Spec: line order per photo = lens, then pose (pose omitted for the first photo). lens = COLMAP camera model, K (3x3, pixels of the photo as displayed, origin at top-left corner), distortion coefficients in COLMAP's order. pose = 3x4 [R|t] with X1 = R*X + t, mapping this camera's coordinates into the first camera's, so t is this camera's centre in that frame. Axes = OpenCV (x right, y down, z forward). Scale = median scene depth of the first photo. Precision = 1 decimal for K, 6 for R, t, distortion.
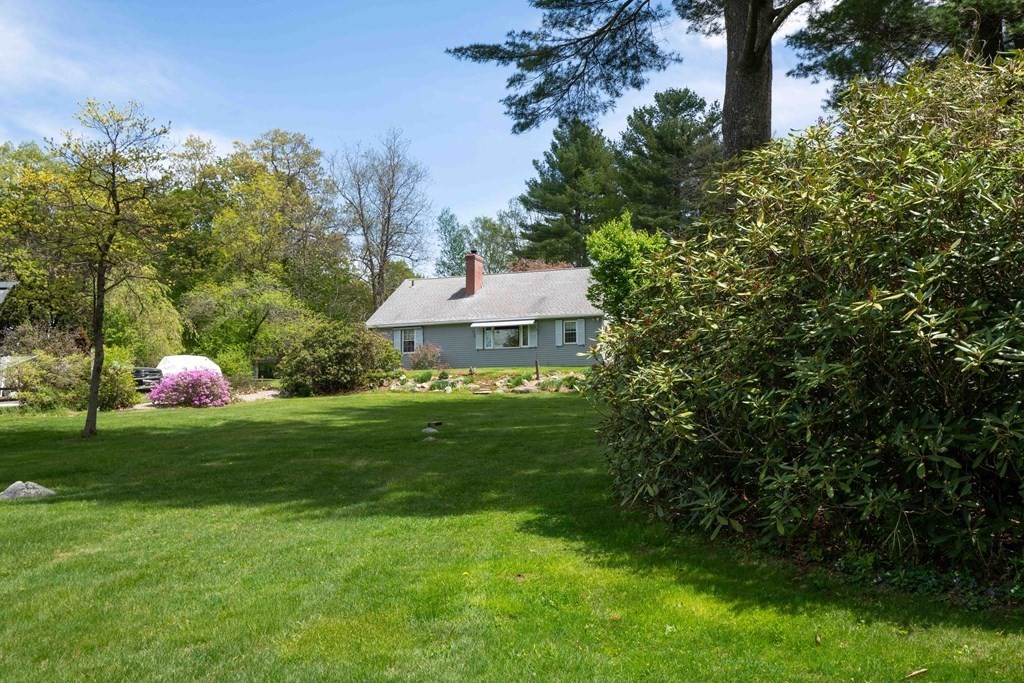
lens RADIAL K [[997.3, 0, 512.0], [0, 997.3, 341.5], [0, 0, 1]] dist [0.050986, -0.002099]
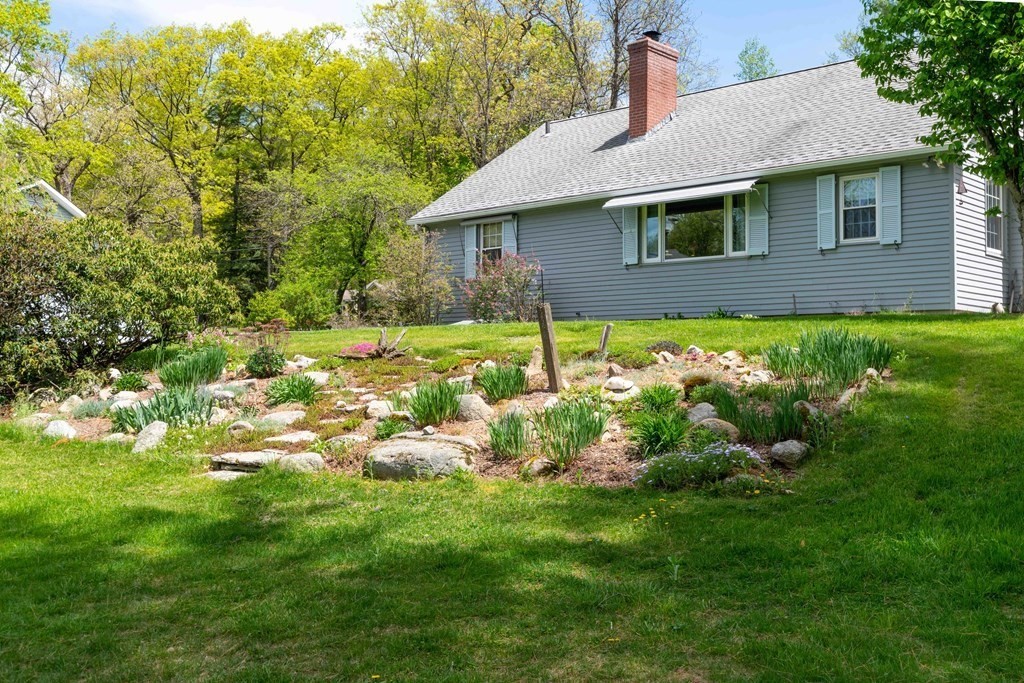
lens RADIAL K [[1016.2, 0, 512.0], [0, 1016.2, 341.5], [0, 0, 1]] dist [-0.069478, -0.000370]
pose [[0.913107, 0.006027, -0.407675, 0.090133], [0.026369, 0.996924, 0.073799, 0.007554], [0.406865, -0.078137, 0.910140, 0.631205]]
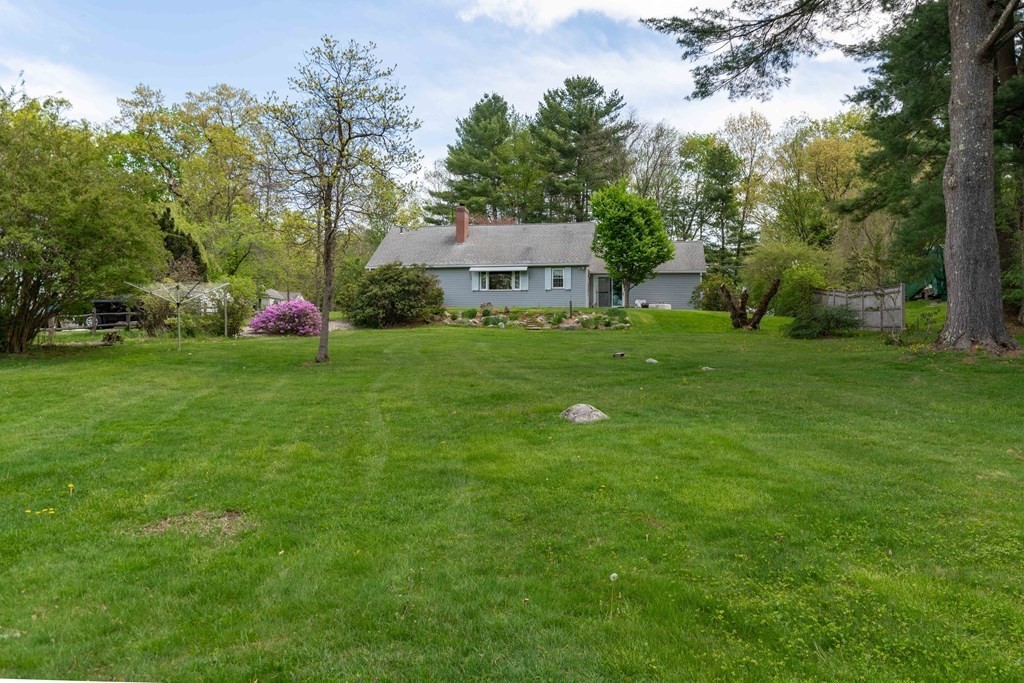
lens RADIAL K [[836.0, 0, 512.0], [0, 836.0, 341.5], [0, 0, 1]] dist [-0.003188, -0.001327]
pose [[0.978217, 0.017695, 0.206830, -0.194238], [-0.030726, 0.997728, 0.059961, 0.007512], [-0.205299, -0.065010, 0.976538, 0.048838]]
